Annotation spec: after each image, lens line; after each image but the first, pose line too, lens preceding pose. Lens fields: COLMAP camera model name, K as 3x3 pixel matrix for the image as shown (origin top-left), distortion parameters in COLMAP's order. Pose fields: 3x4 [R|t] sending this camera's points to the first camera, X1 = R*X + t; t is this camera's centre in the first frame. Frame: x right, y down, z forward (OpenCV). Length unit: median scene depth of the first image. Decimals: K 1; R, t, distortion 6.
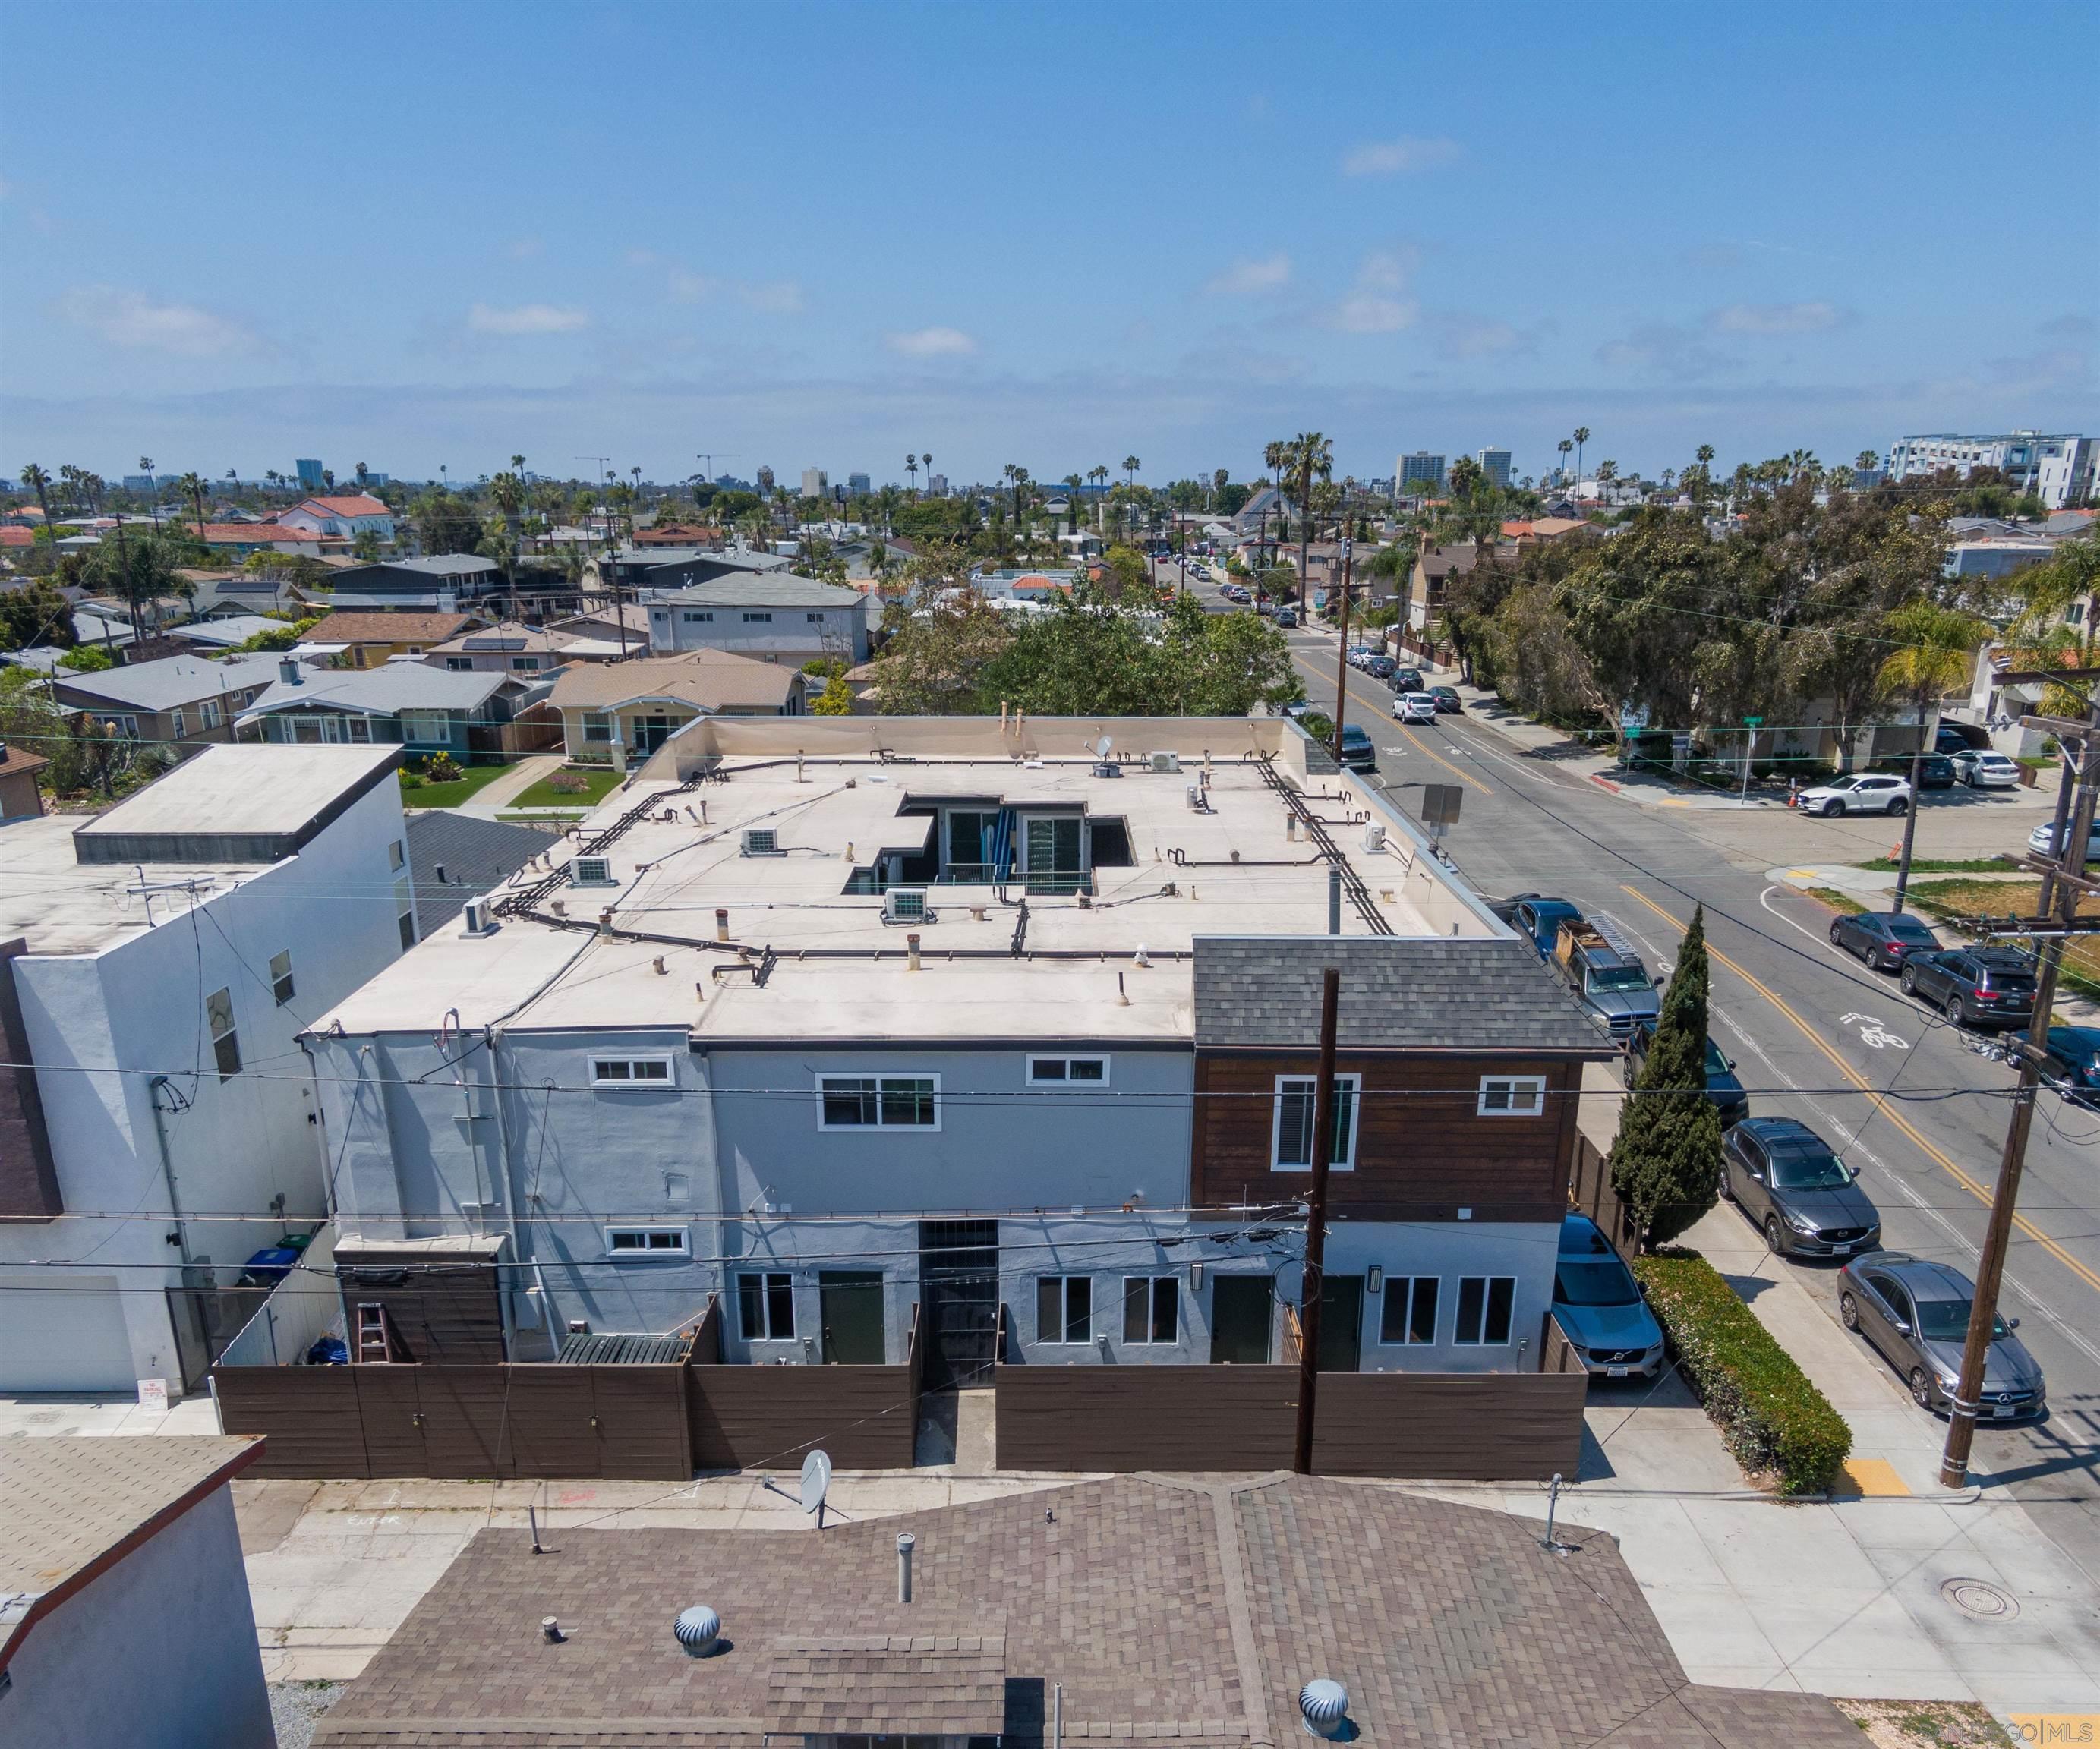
lens RADIAL K [[1772.1, 0, 1040.5], [0, 1772.1, 1209.9], [0, 0, 1]] dist [0.015471, 0.003781]
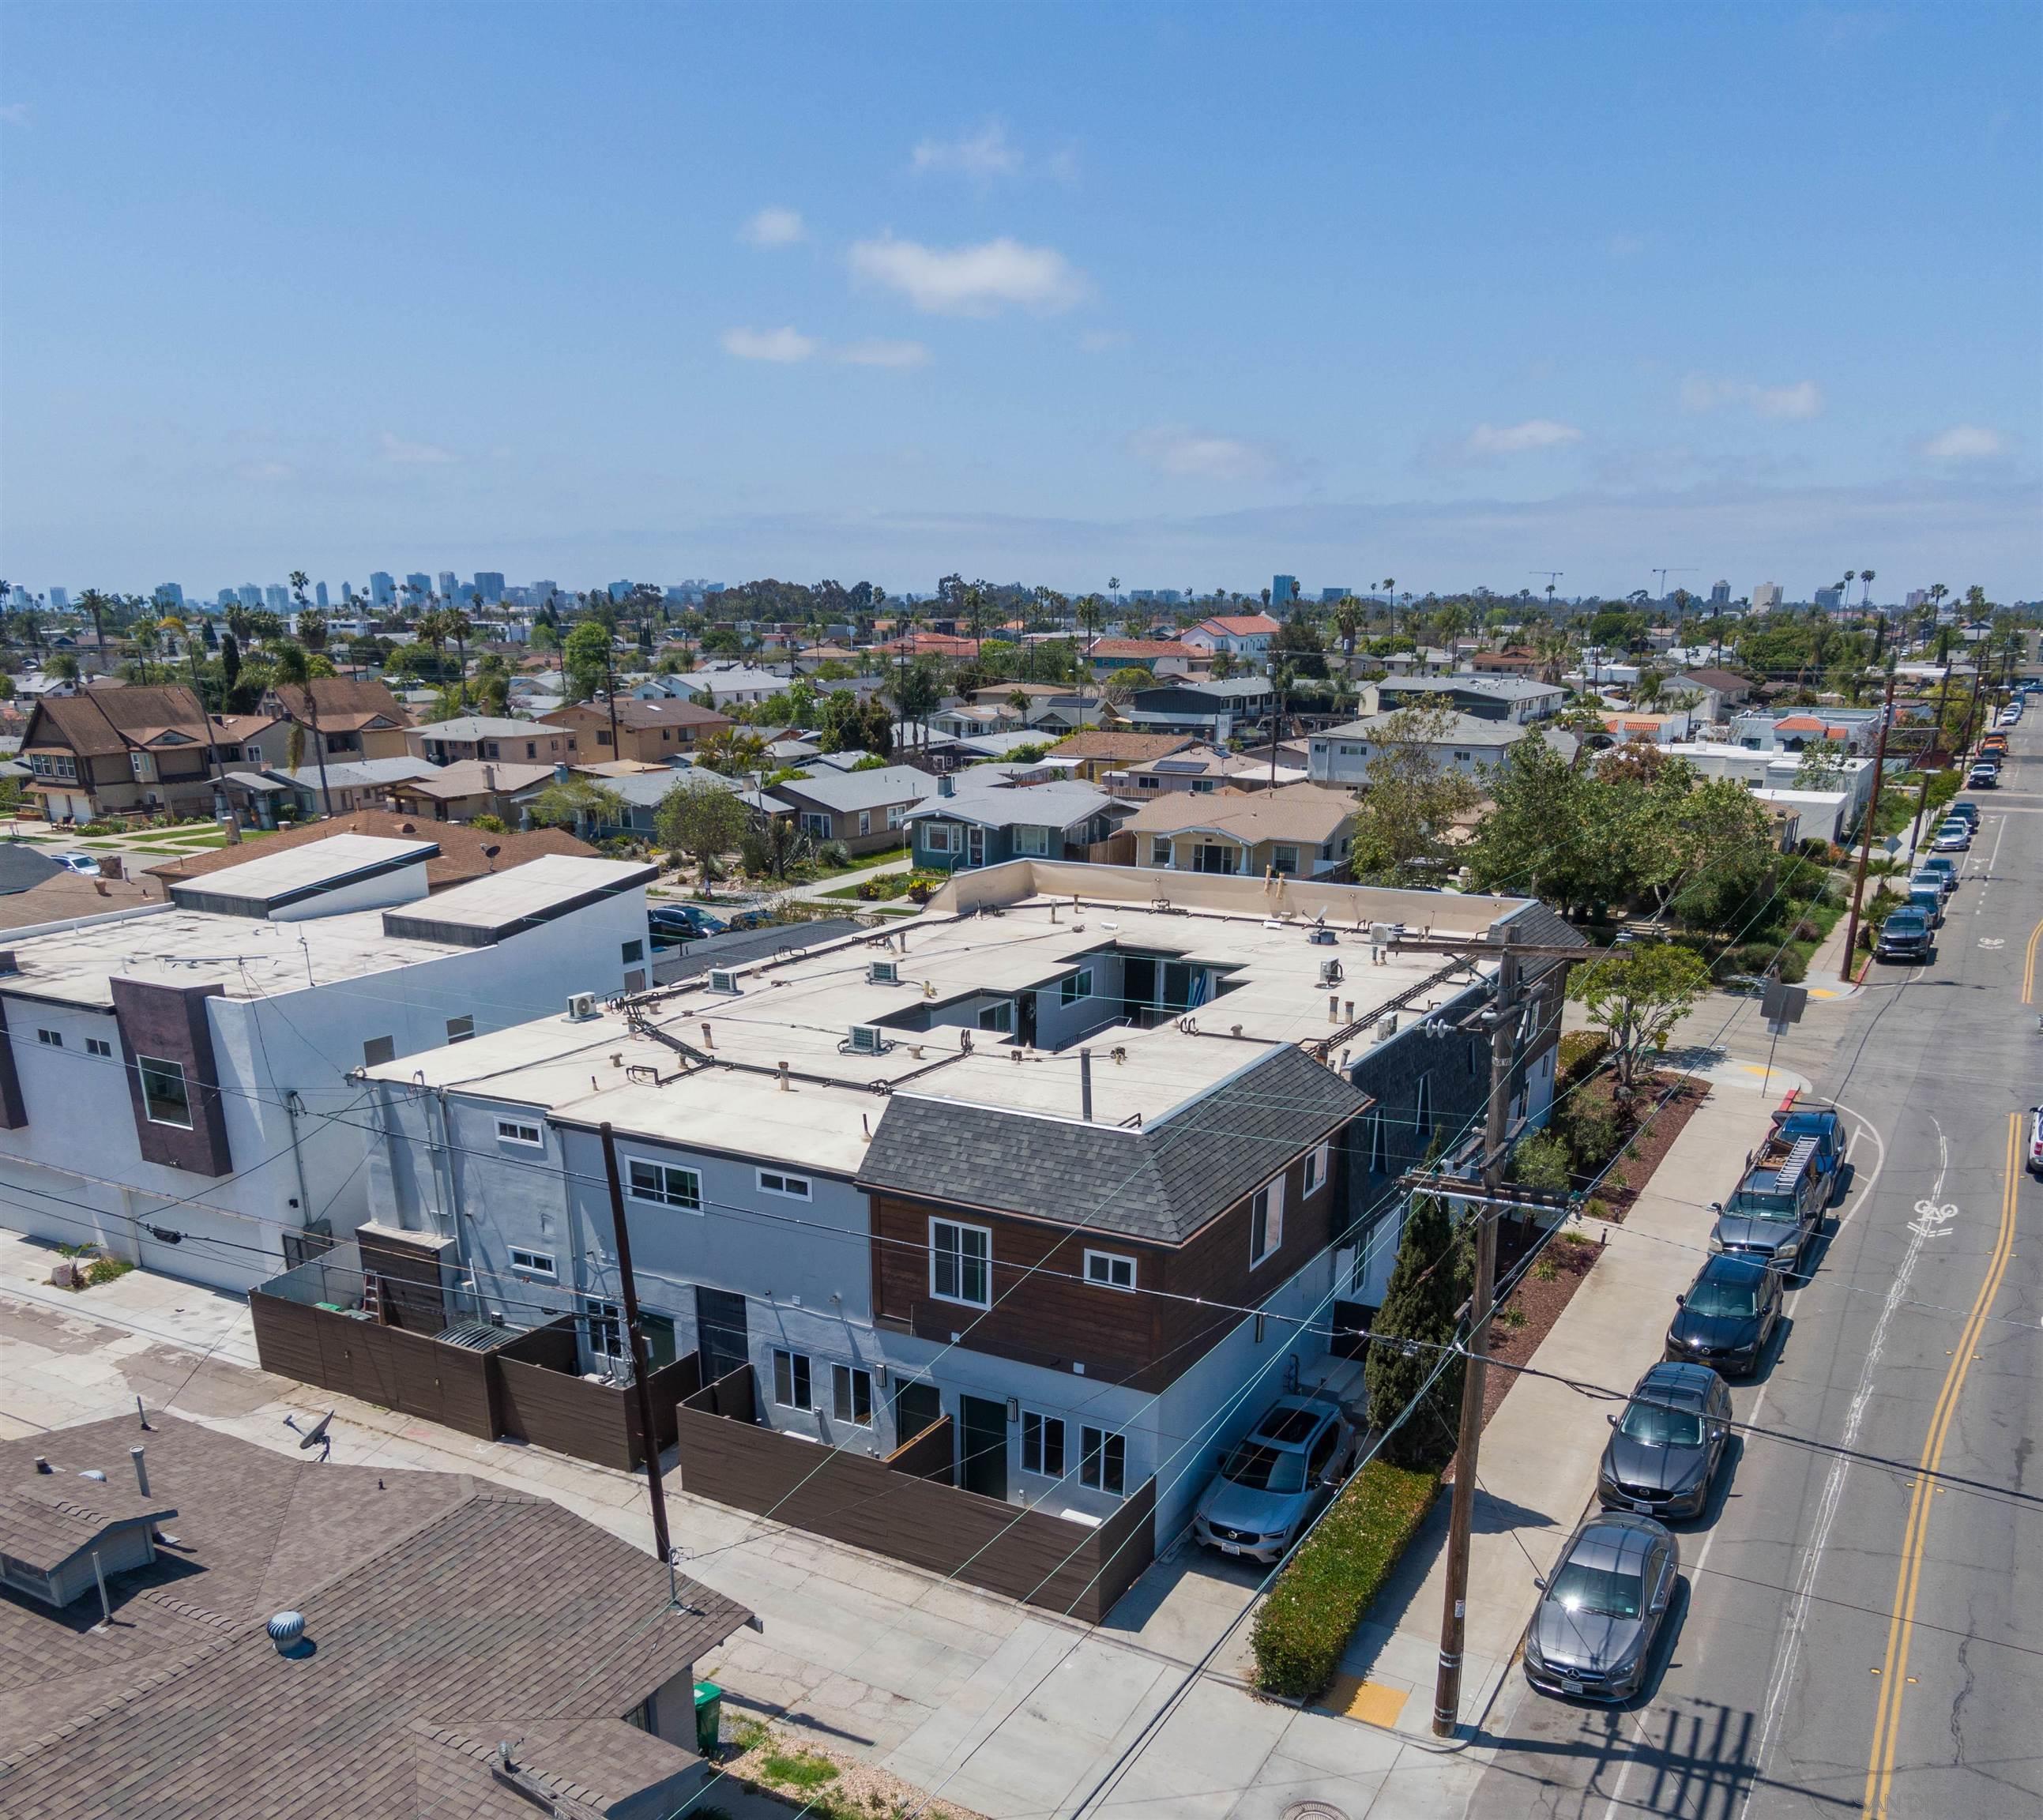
lens RADIAL K [[1731.2, 0, 1027.9], [0, 1731.2, 1281.2], [0, 0, 1]] dist [0.077747, -0.121416]
pose [[0.874592, 0.184738, -0.448287, 0.686552], [-0.190955, 0.981085, 0.031756, -0.080157], [0.445674, 0.057829, 0.893326, 0.004711]]
